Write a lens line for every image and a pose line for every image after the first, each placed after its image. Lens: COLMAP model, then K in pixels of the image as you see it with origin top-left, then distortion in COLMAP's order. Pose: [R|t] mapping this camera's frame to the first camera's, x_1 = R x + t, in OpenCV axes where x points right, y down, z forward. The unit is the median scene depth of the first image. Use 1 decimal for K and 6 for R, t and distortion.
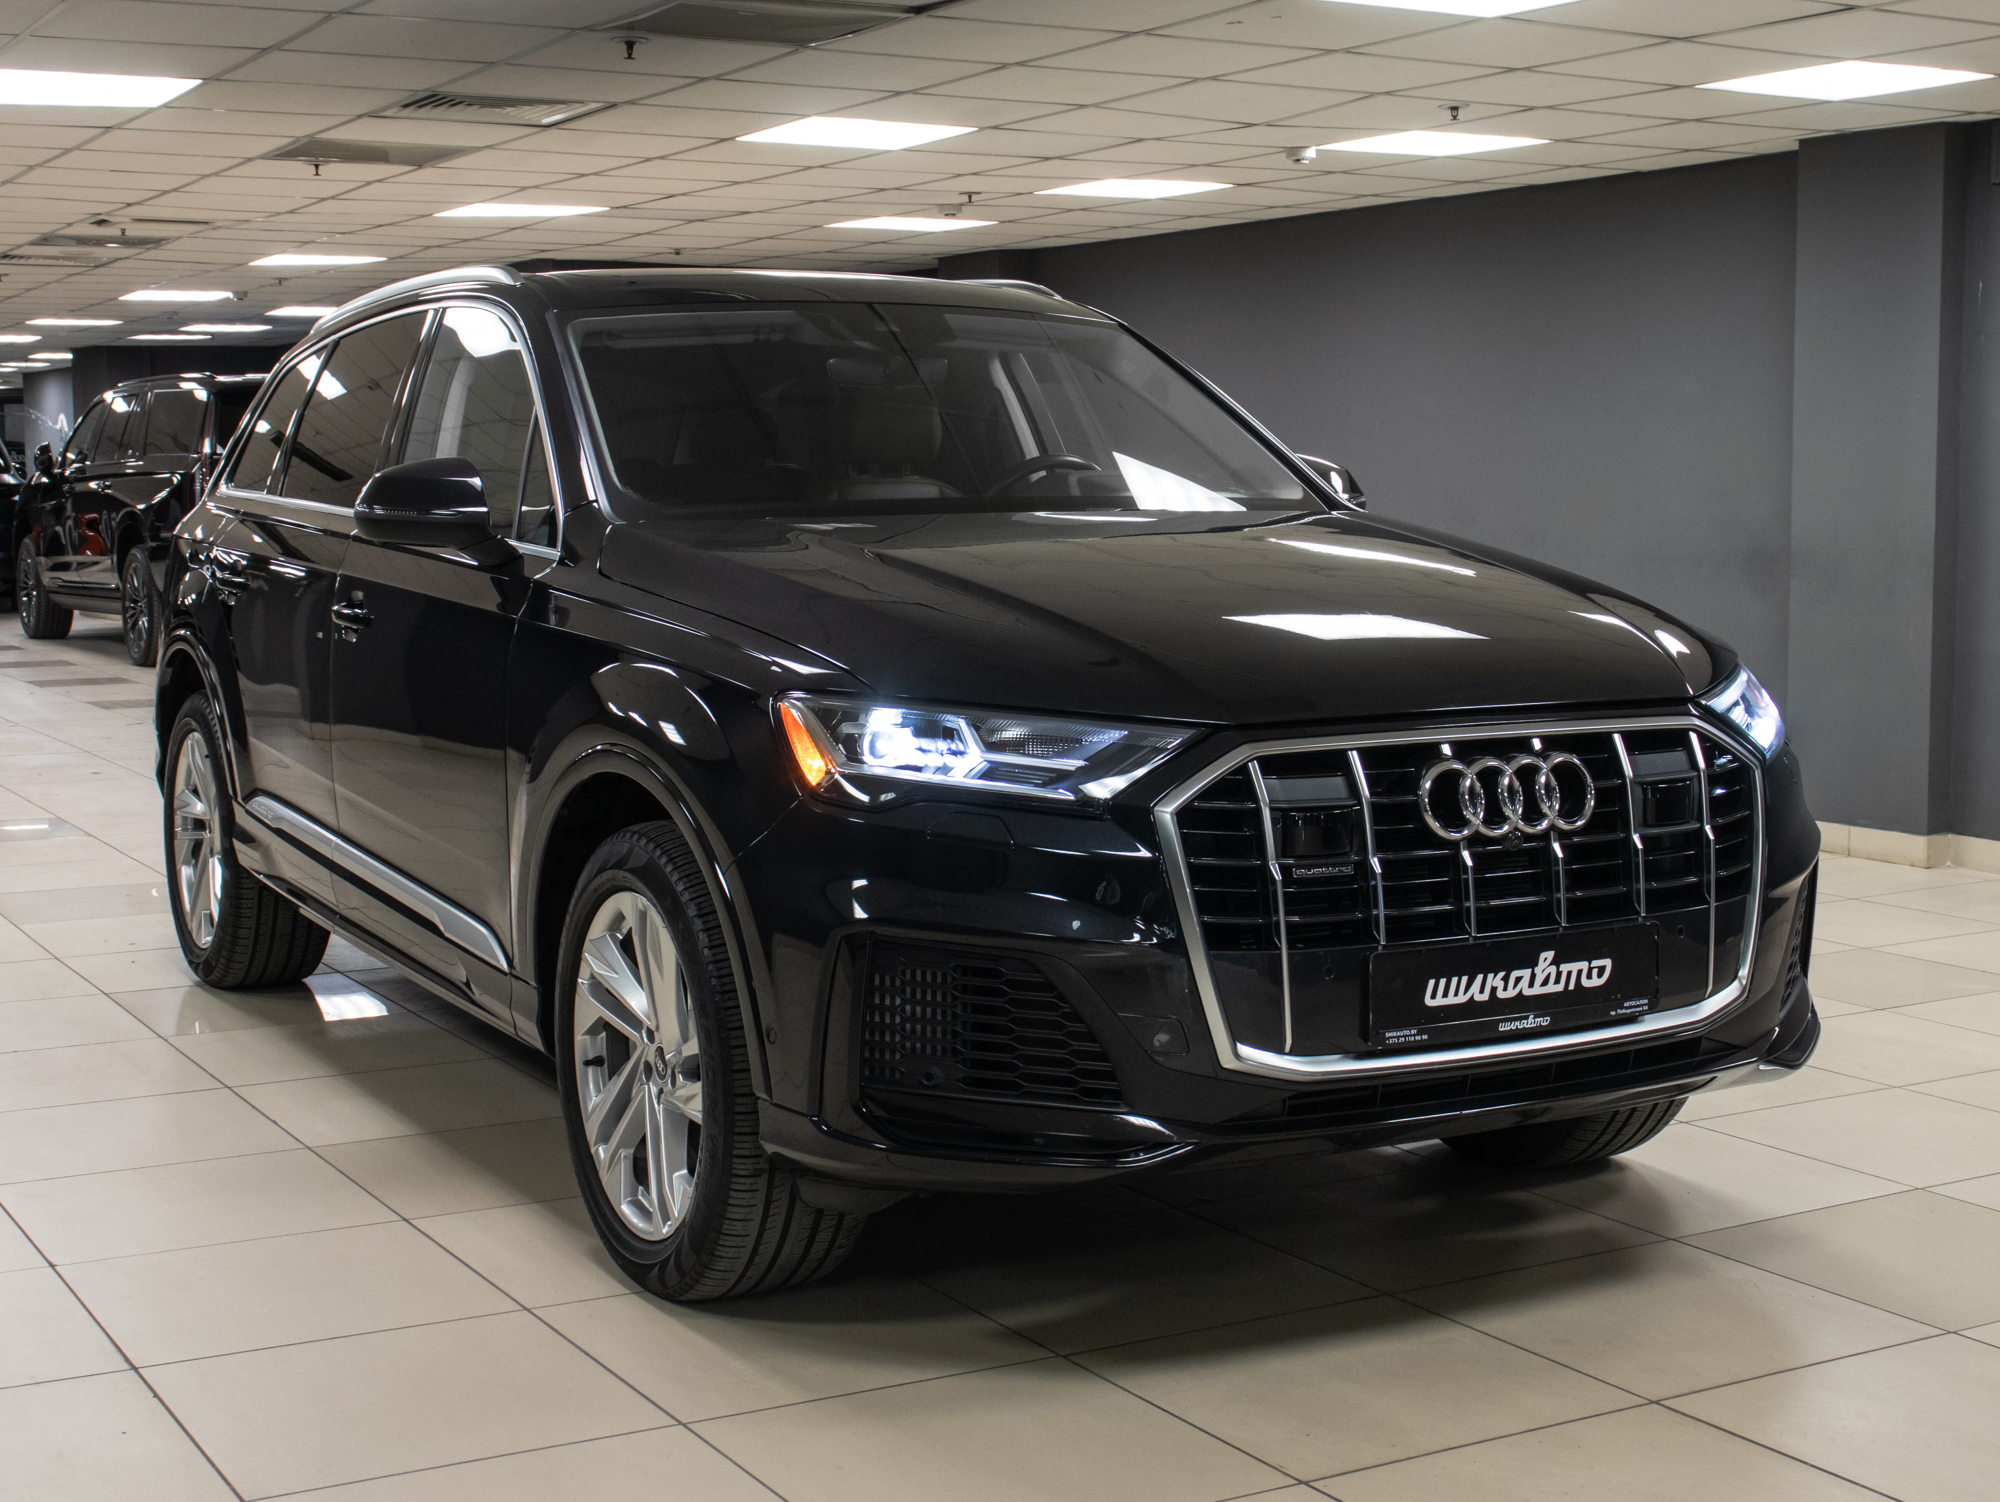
lens RADIAL K [[2869.3, 0, 1001.5], [0, 2869.3, 757.3], [0, 0, 1]] dist [-0.228504, 0.000000]
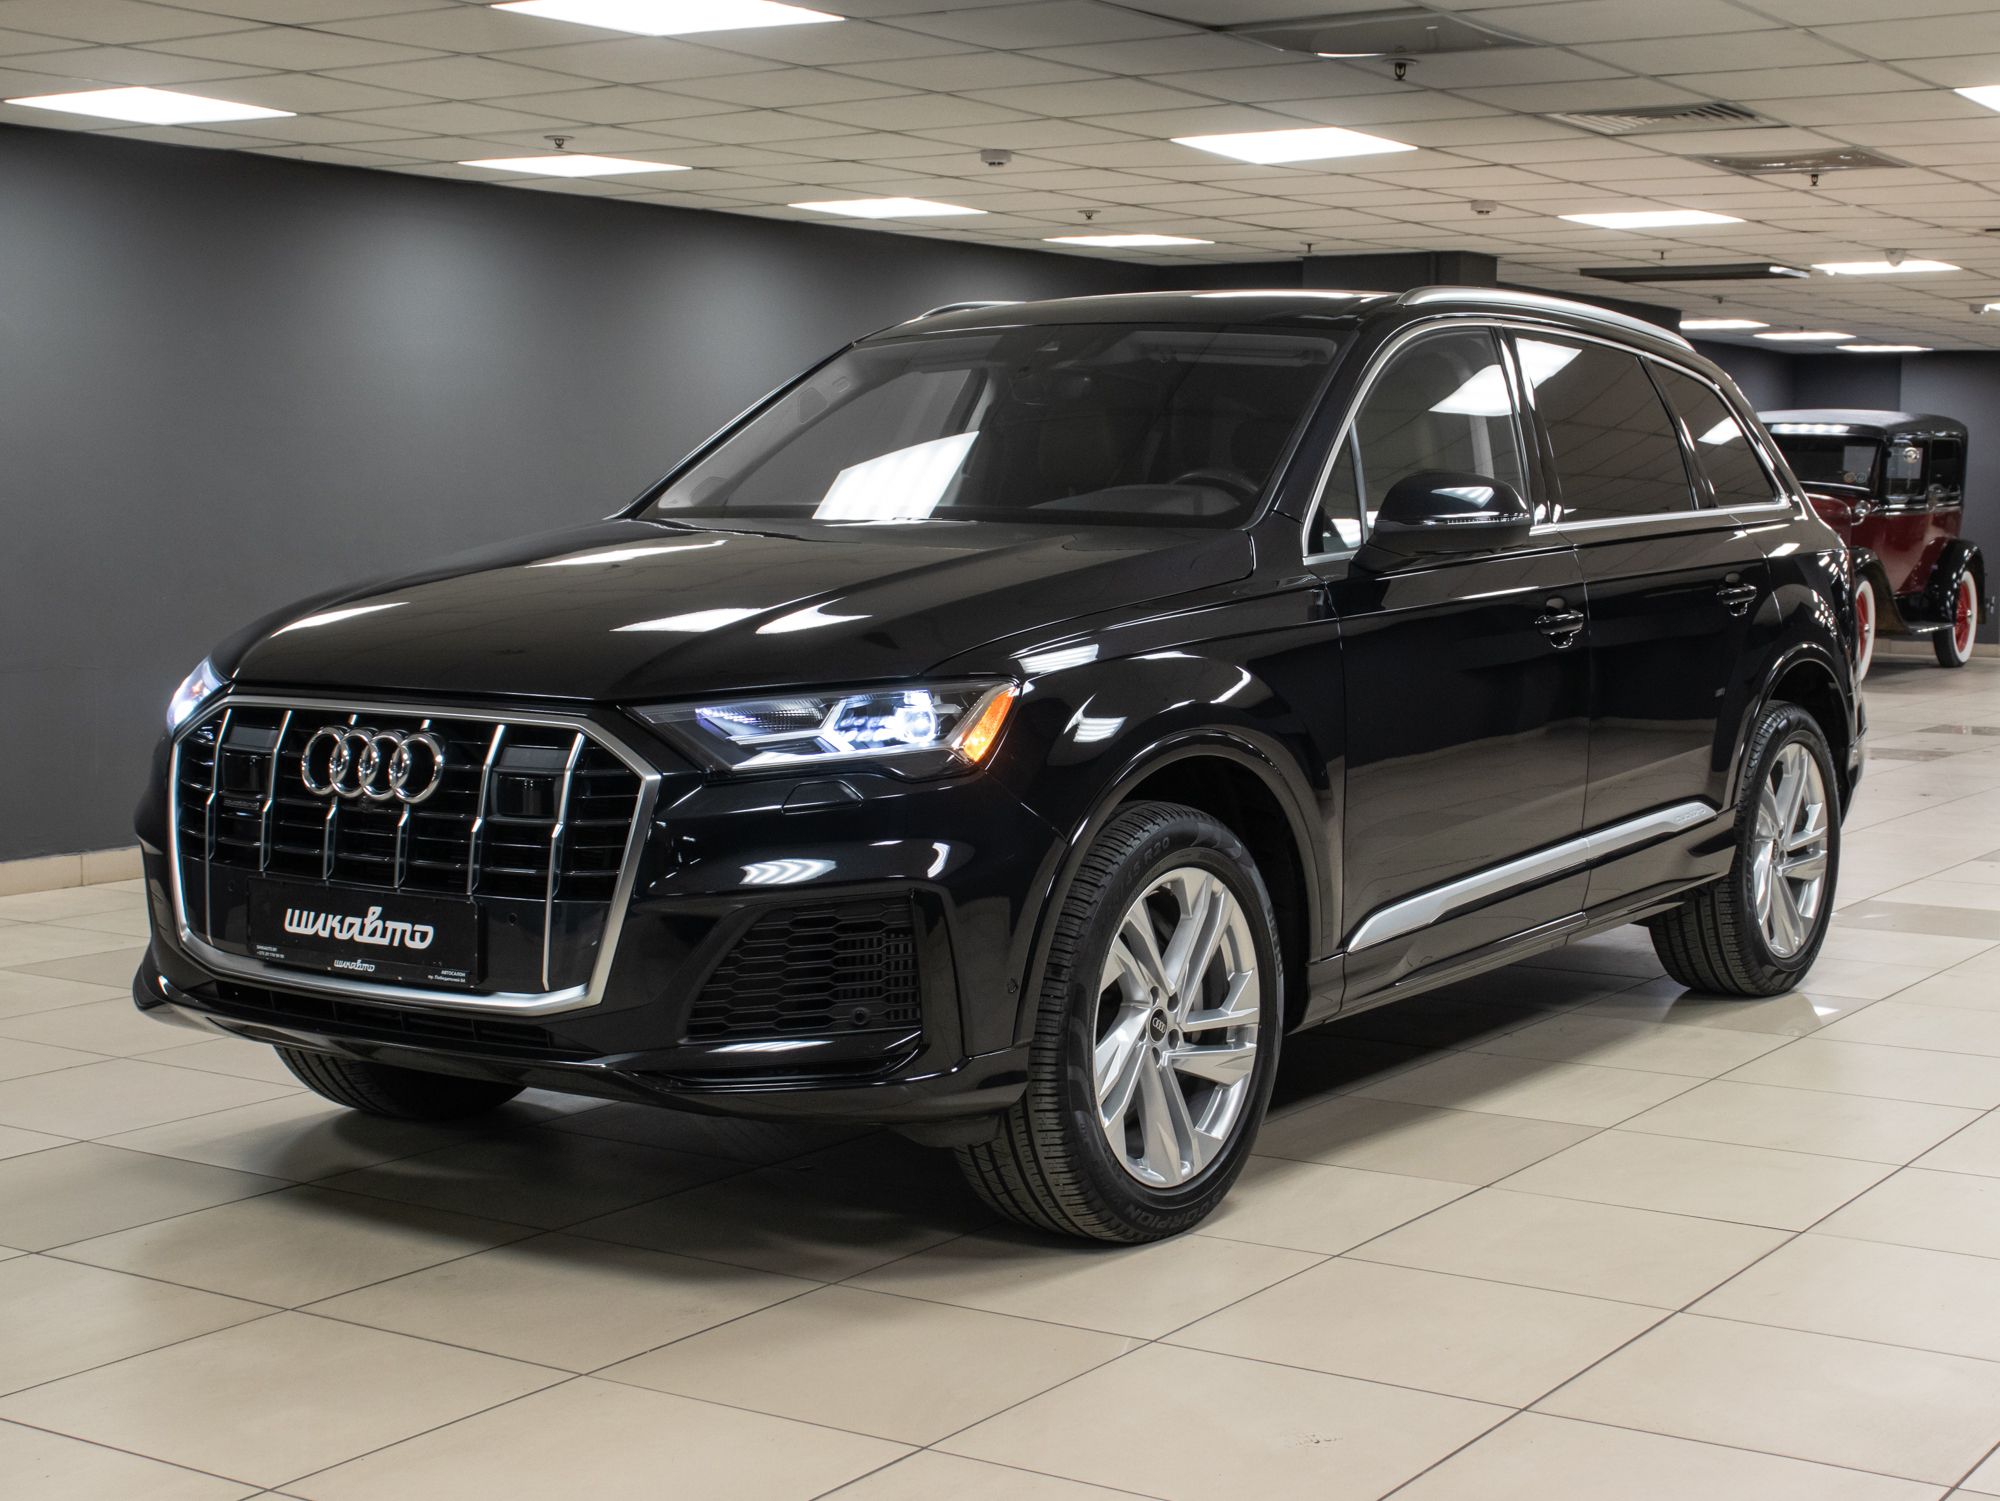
lens RADIAL K [[2996.3, 0, 1002.0], [0, 2996.3, 765.3], [0, 0, 1]] dist [-0.040521, 0.000000]
pose [[0.458172, 0.091088, -0.884184, 1.345212], [-0.099743, 0.993721, 0.050687, -0.071467], [0.883250, 0.064968, 0.464381, 0.669435]]
